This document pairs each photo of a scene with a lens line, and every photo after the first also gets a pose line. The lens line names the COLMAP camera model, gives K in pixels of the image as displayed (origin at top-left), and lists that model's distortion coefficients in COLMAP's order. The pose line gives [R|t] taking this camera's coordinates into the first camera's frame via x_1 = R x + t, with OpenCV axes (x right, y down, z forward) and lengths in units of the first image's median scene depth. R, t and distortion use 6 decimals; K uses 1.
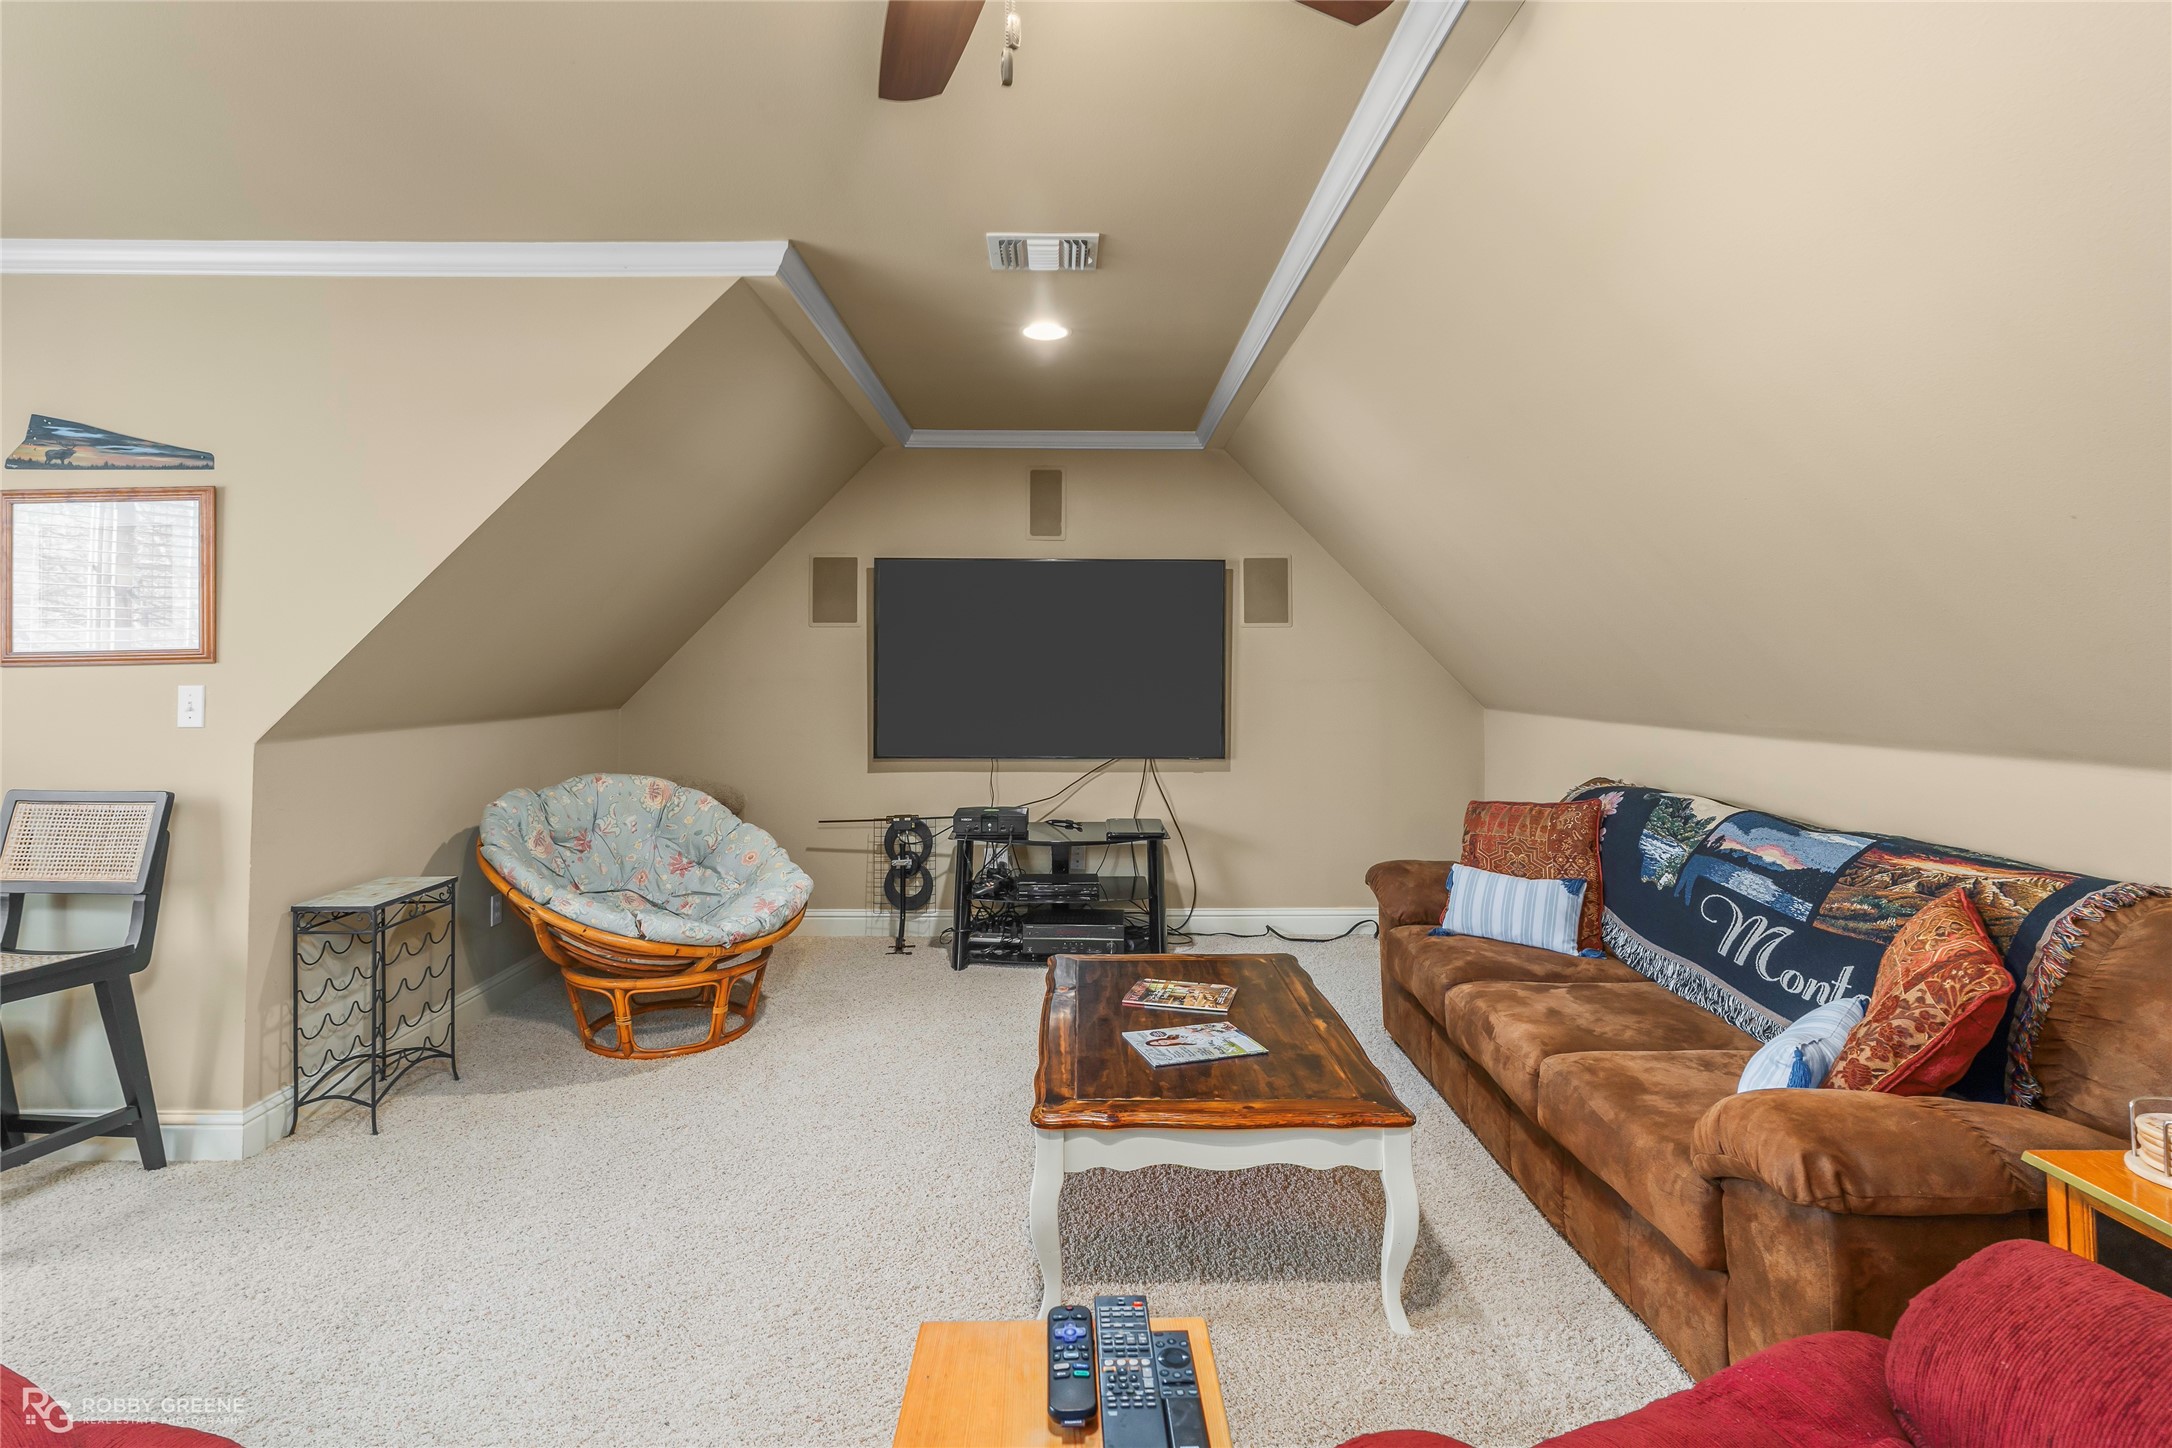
lens RADIAL K [[1059.6, 0, 1087.7], [0, 1059.6, 636.5], [0, 0, 1]] dist [-0.002747, 0.000598]
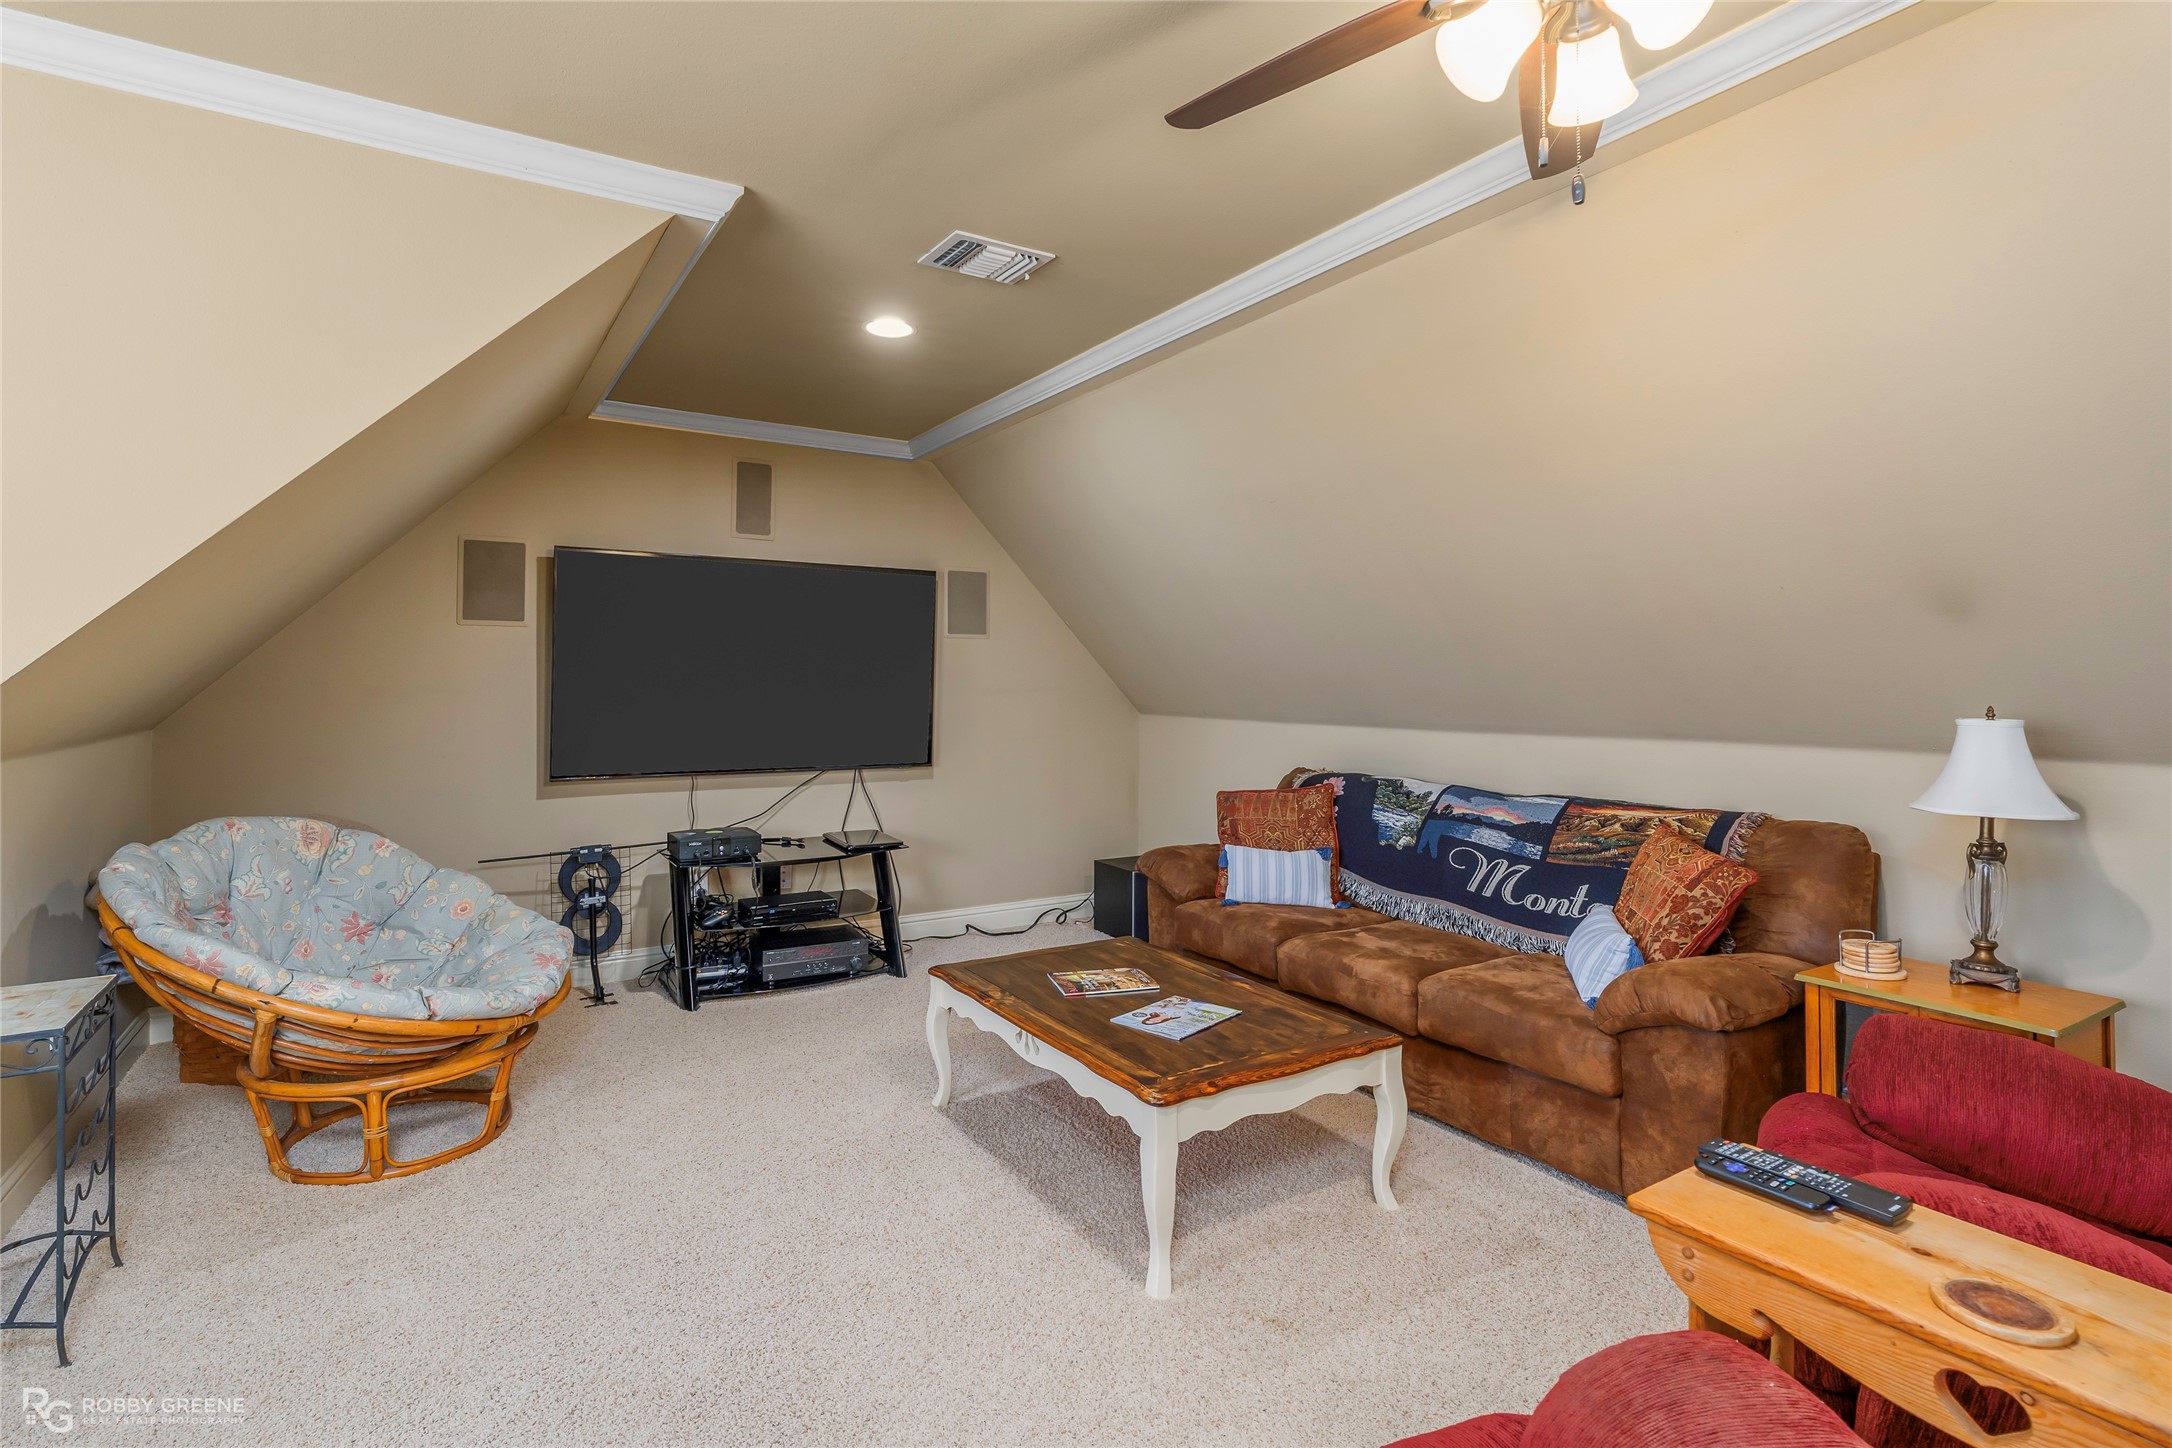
lens RADIAL K [[1059.2, 0, 1086.0], [0, 1059.2, 660.8], [0, 0, 1]] dist [-0.004070, 0.000468]
pose [[0.852385, 0.012961, 0.522754, -0.453773], [-0.020181, 0.999763, 0.008118, 0.004051], [-0.522525, -0.017469, 0.852445, 0.090976]]
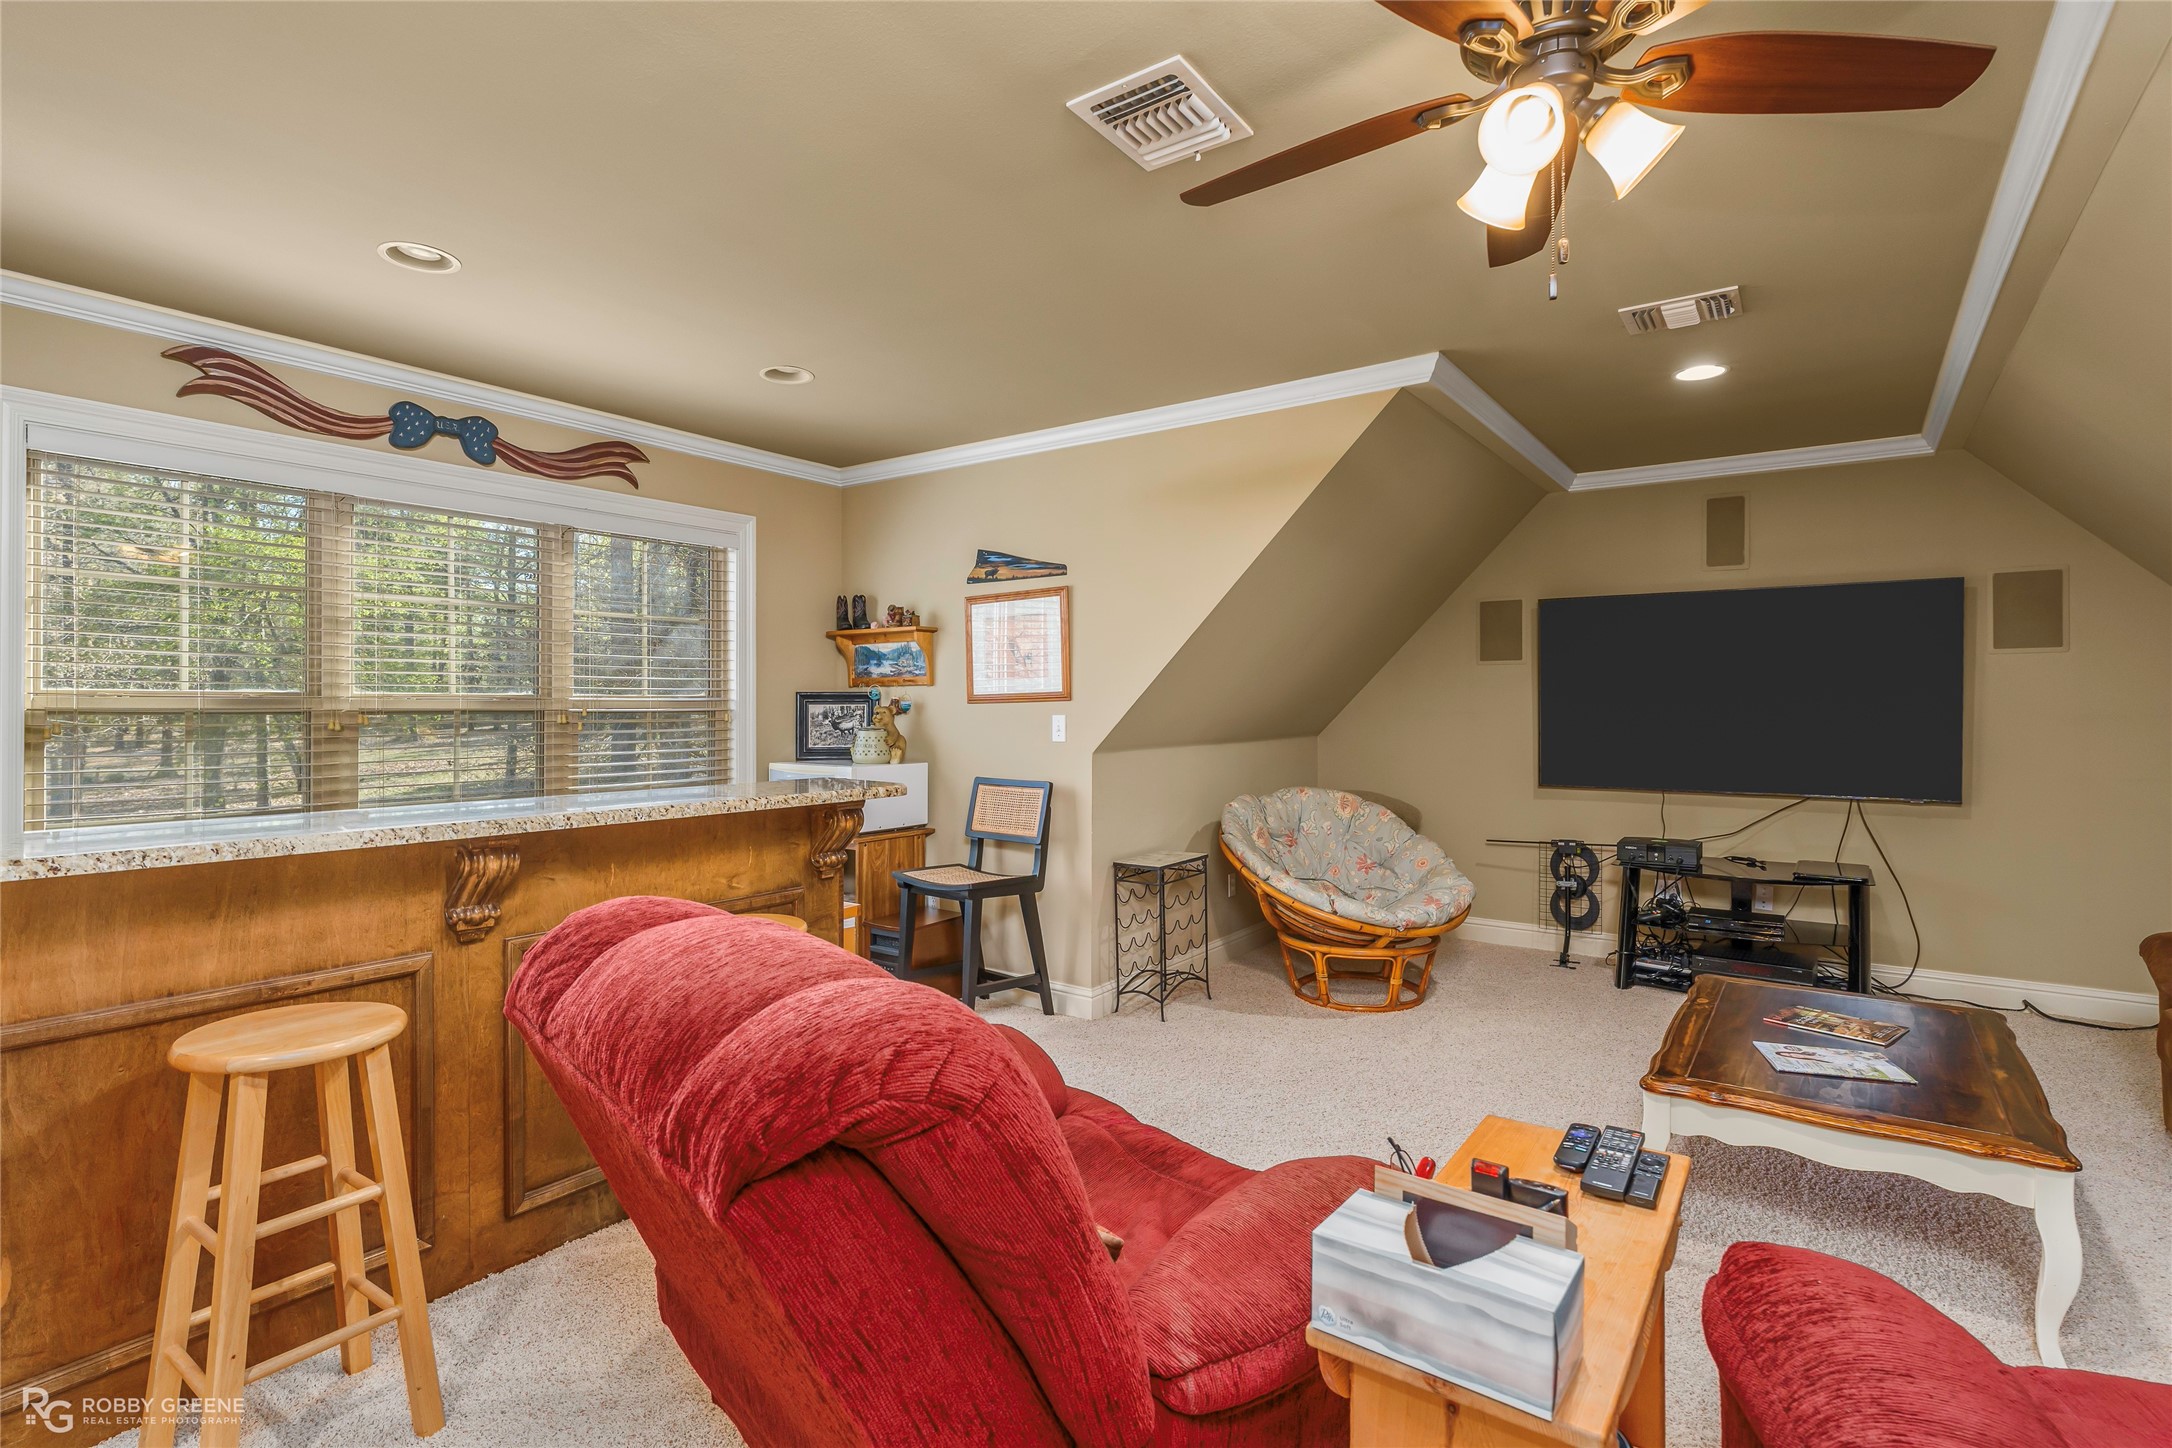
lens RADIAL K [[1045.7, 0, 1089.1], [0, 1045.7, 710.3], [0, 0, 1]] dist [-0.004311, -0.000194]
pose [[0.805134, 0.002318, -0.593088, 0.096843], [0.020701, 0.999273, 0.032007, -0.008590], [0.592732, -0.038047, 0.804501, -0.199385]]
